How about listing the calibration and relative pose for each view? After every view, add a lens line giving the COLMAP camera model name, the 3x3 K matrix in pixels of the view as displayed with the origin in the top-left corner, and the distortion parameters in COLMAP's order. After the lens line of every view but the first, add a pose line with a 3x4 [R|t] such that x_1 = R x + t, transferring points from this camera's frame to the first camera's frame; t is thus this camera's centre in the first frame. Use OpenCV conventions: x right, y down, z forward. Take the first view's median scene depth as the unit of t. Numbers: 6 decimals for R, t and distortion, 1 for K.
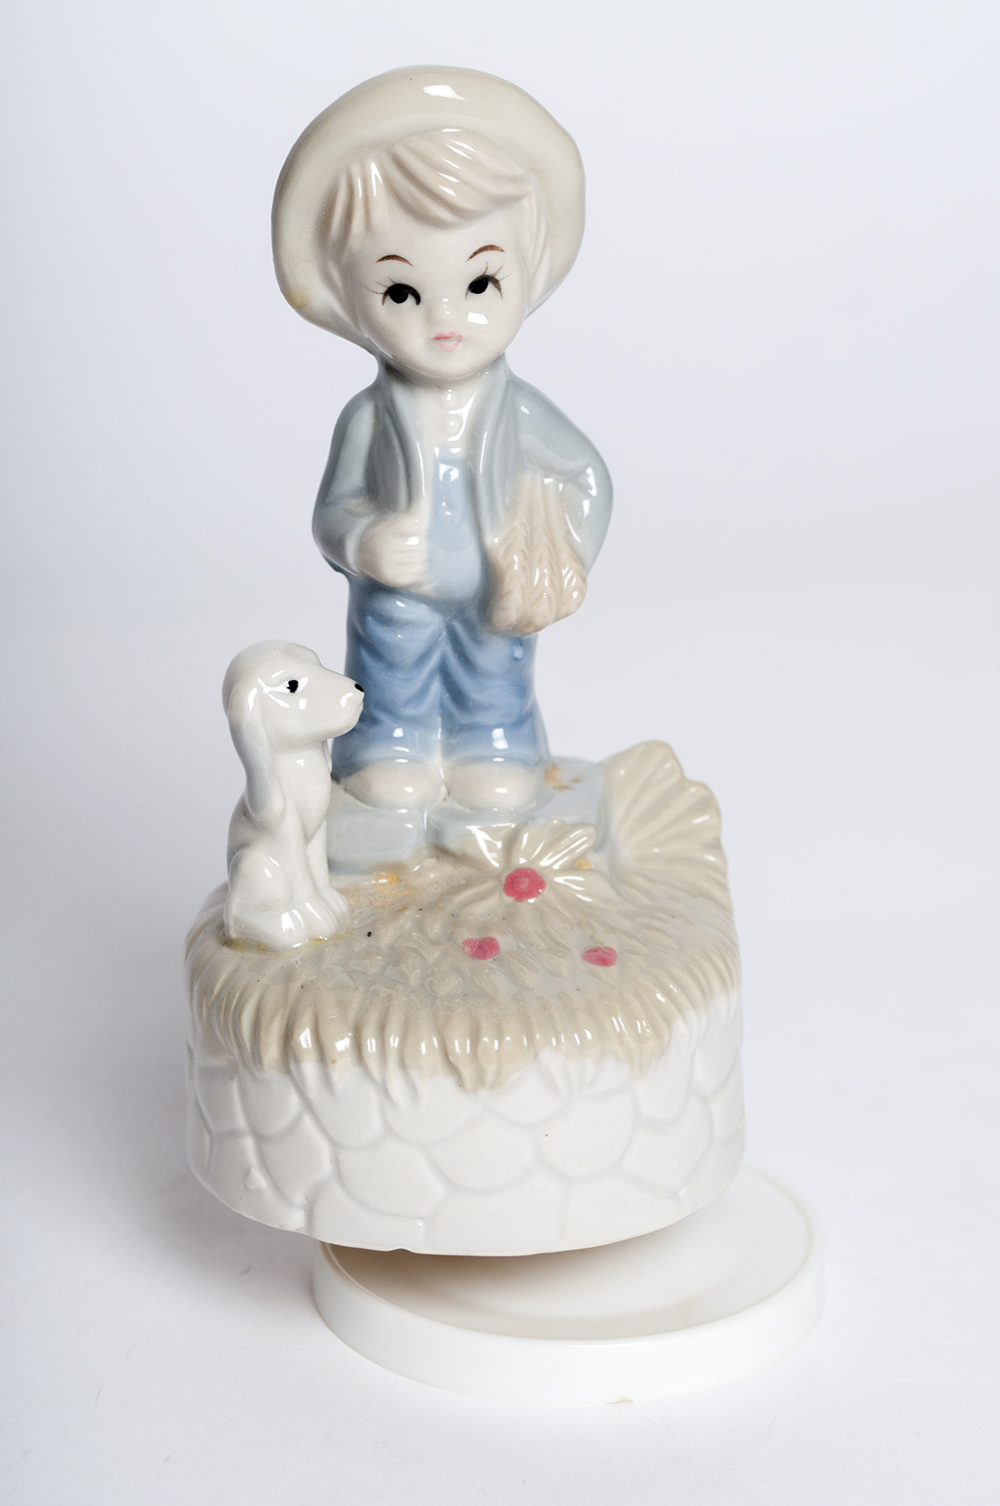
lens RADIAL K [[3944.4, 0, 500.0], [0, 3944.4, 753.0], [0, 0, 1]] dist [0.049258, -0.177886]
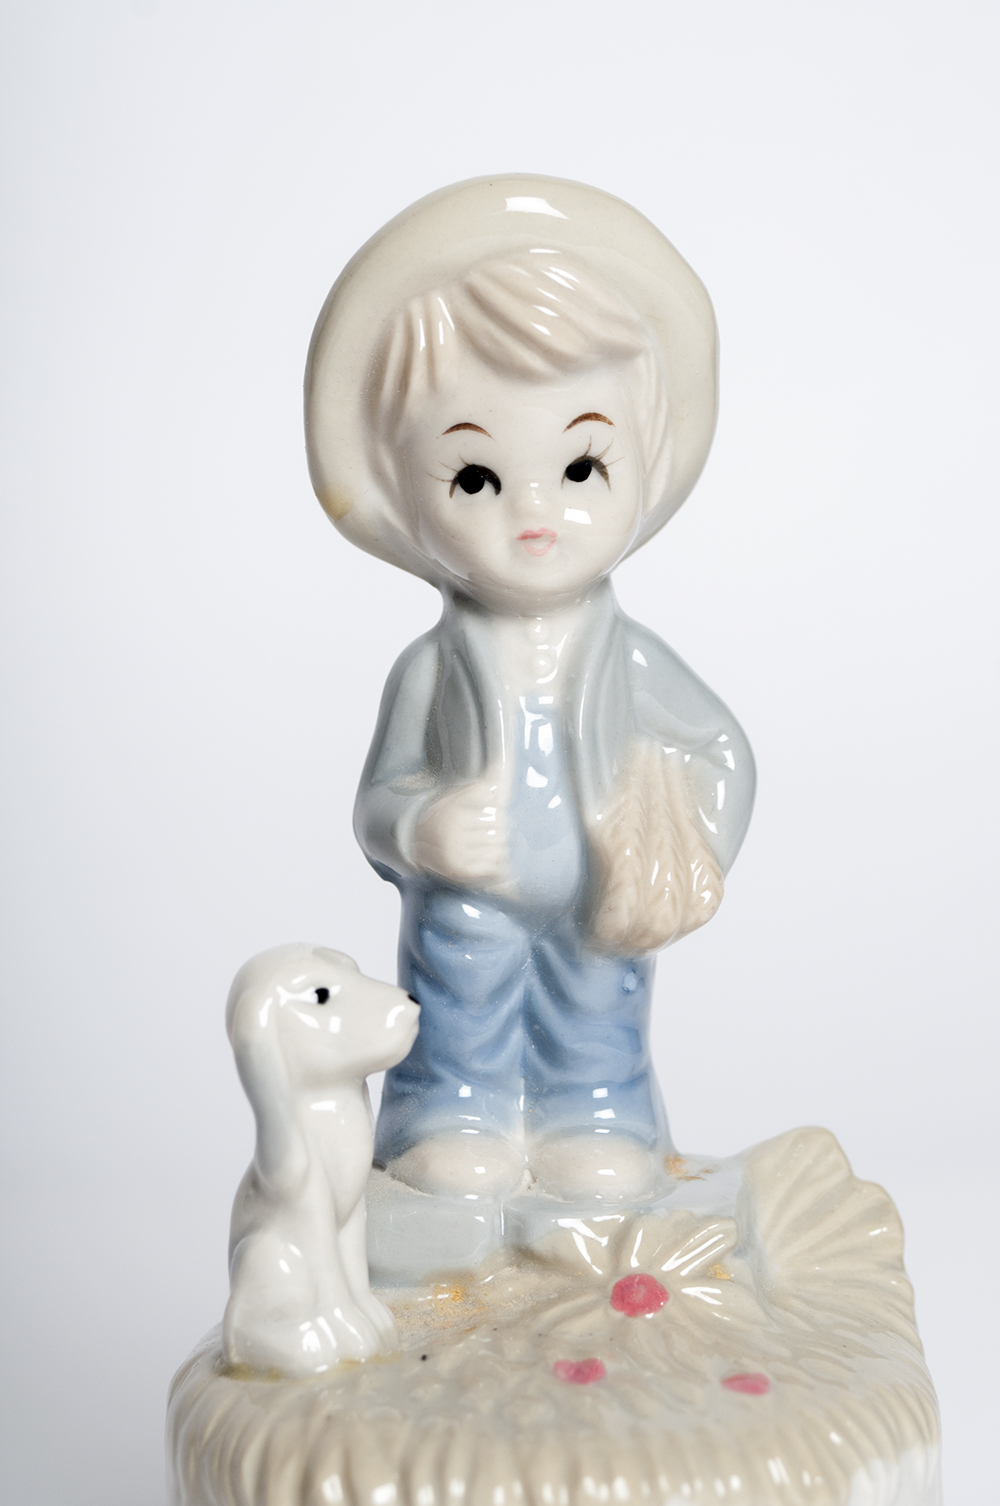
lens RADIAL K [[3944.4, 0, 500.0], [0, 3944.4, 753.0], [0, 0, 1]] dist [0.049258, -0.177886]
pose [[0.999882, 0.002822, -0.015080, -0.008792], [-0.006056, 0.975713, -0.218970, 0.096078], [0.014096, 0.219036, 0.975615, 0.276649]]
